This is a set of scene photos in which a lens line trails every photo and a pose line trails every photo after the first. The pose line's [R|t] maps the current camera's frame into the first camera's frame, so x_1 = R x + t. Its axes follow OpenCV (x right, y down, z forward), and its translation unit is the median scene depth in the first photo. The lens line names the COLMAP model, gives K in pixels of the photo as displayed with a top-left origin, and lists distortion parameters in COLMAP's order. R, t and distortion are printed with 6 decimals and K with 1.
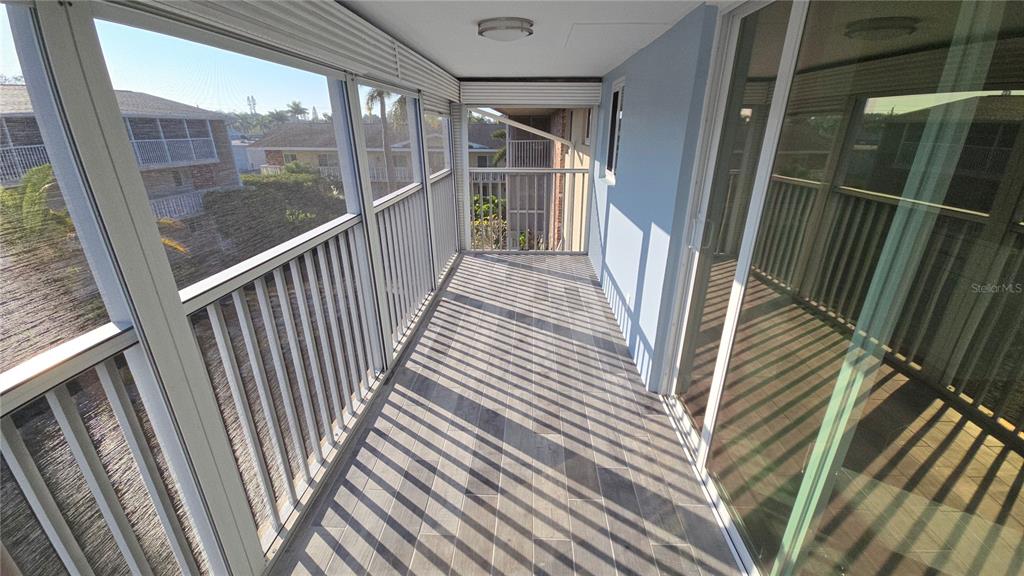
lens RADIAL K [[418.0, 0, 513.7], [0, 418.0, 292.7], [0, 0, 1]] dist [-0.011418, -0.000545]
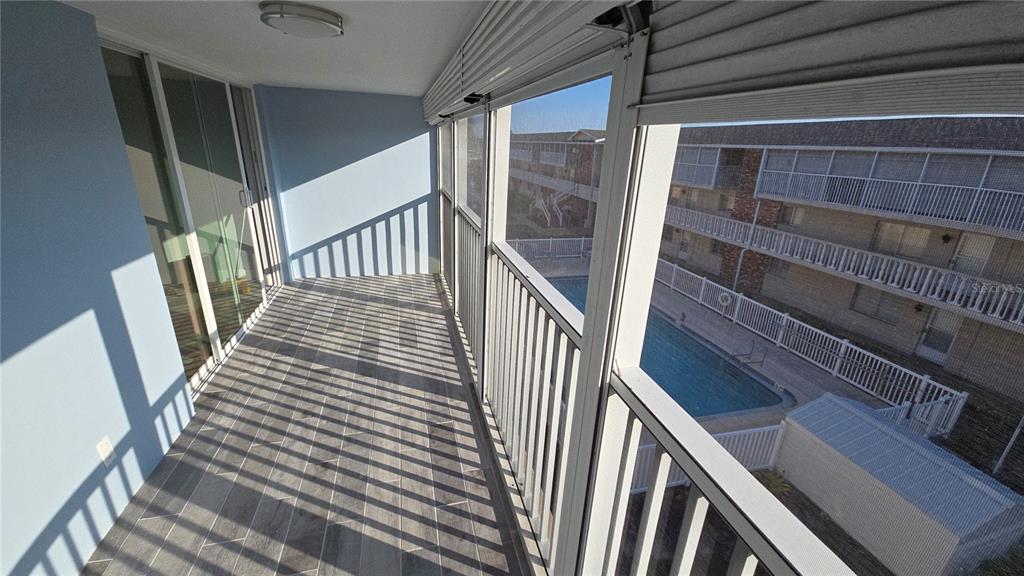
lens RADIAL K [[418.0, 0, 512.3], [0, 418.0, 293.3], [0, 0, 1]] dist [-0.011418, -0.000545]
pose [[-0.955305, 0.051138, -0.291166, -0.105022], [-0.153644, 0.755565, 0.636801, -0.675503], [0.252559, 0.653074, -0.713938, 1.664699]]
